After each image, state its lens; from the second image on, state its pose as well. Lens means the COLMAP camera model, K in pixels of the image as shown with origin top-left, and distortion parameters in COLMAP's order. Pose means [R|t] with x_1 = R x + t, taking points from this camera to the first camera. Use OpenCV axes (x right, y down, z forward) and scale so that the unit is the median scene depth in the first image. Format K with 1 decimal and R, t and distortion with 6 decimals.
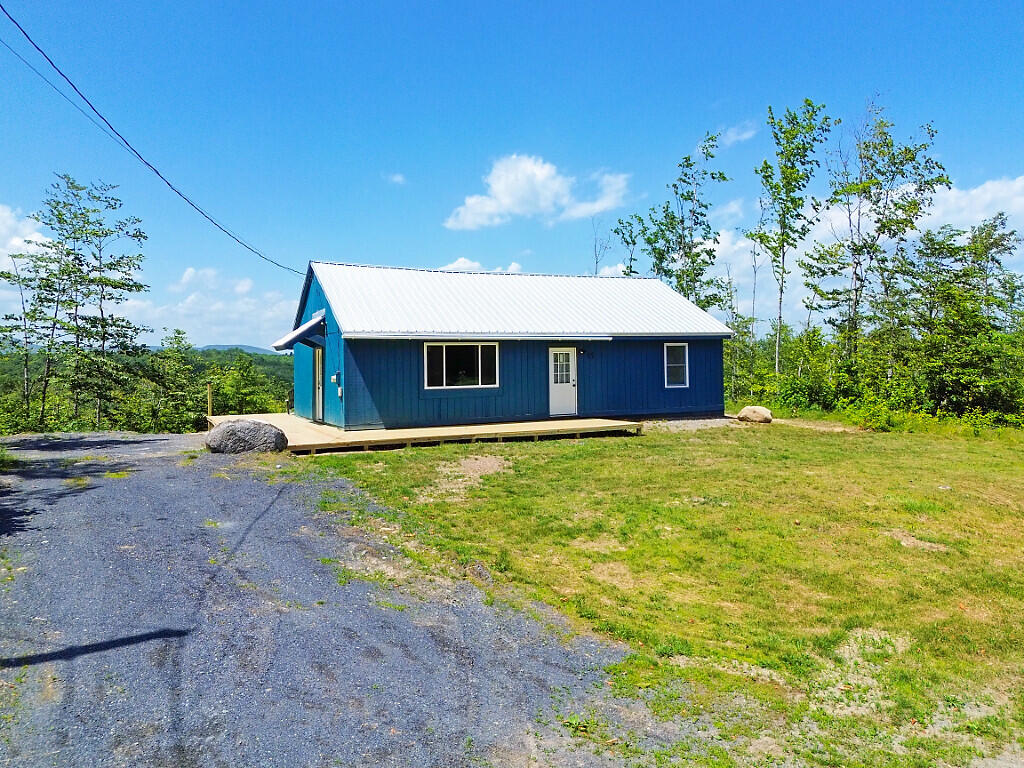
lens RADIAL K [[720.1, 0, 512.0], [0, 720.1, 384.0], [0, 0, 1]] dist [0.030481, -0.001354]
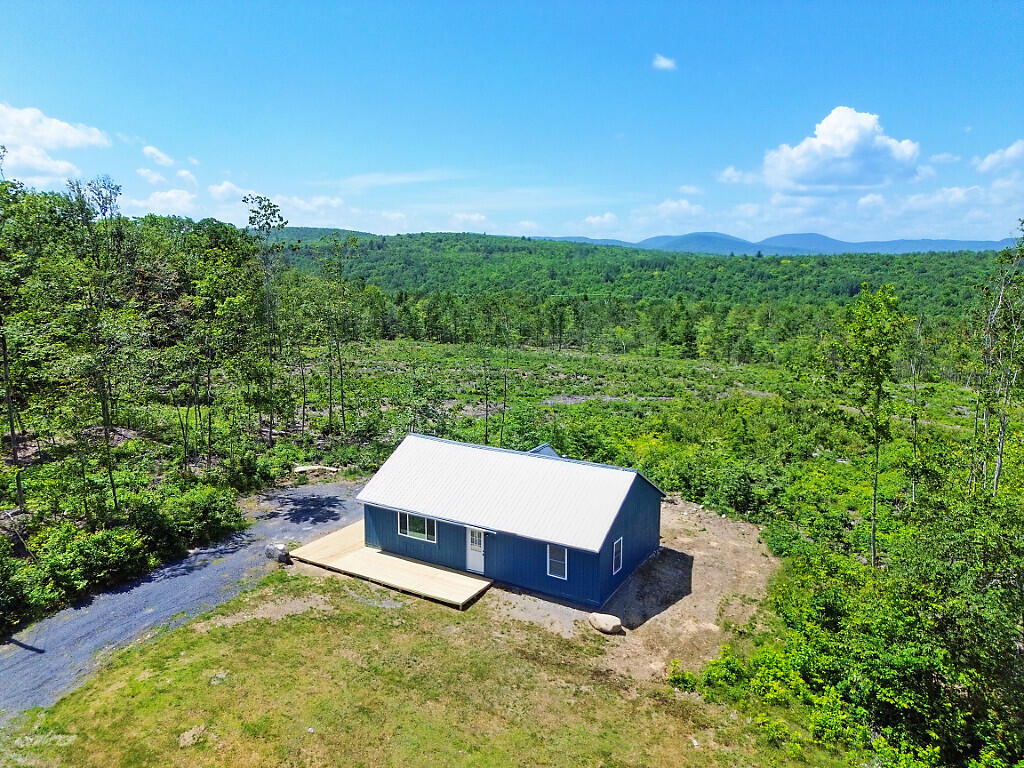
lens RADIAL K [[720.1, 0, 512.0], [0, 720.1, 384.0], [0, 0, 1]] dist [0.030481, -0.001354]
pose [[0.578185, 0.153818, -0.801275, 1.309817], [-0.043868, 0.986509, 0.157722, -0.615741], [0.814725, -0.056042, 0.577133, 0.181129]]
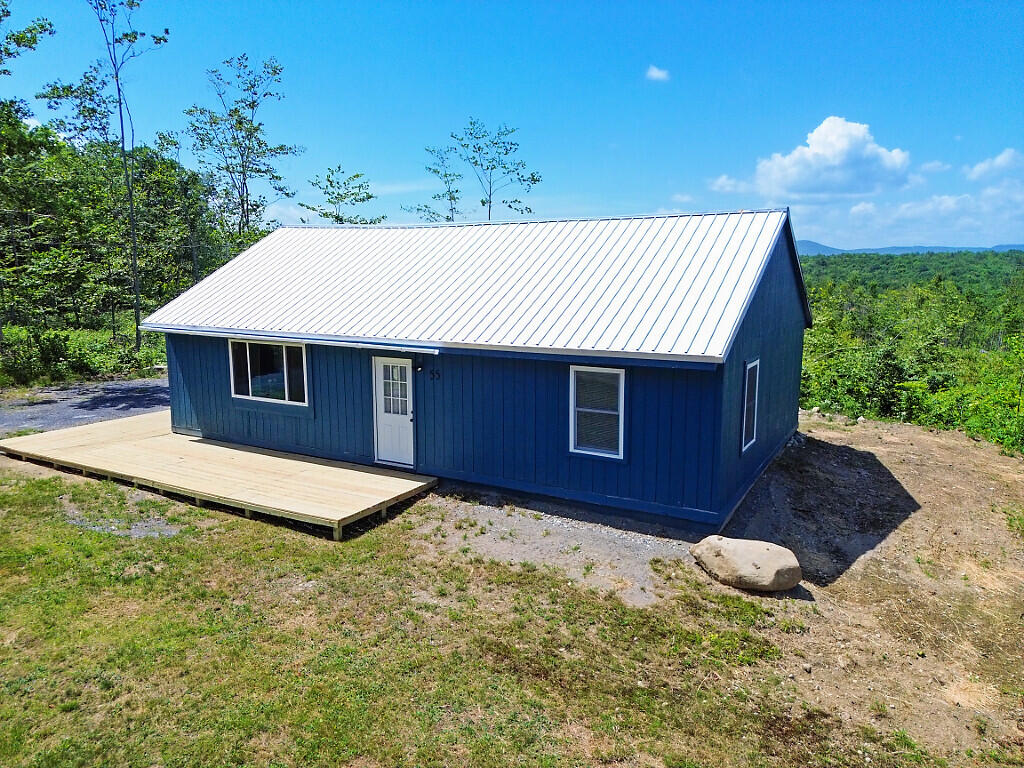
lens RADIAL K [[720.1, 0, 512.0], [0, 720.1, 384.0], [0, 0, 1]] dist [0.030481, -0.001354]
pose [[0.584382, 0.141731, -0.799006, 0.631995], [-0.040463, 0.988494, 0.145749, -0.123442], [0.810470, -0.052842, 0.583392, 0.717590]]
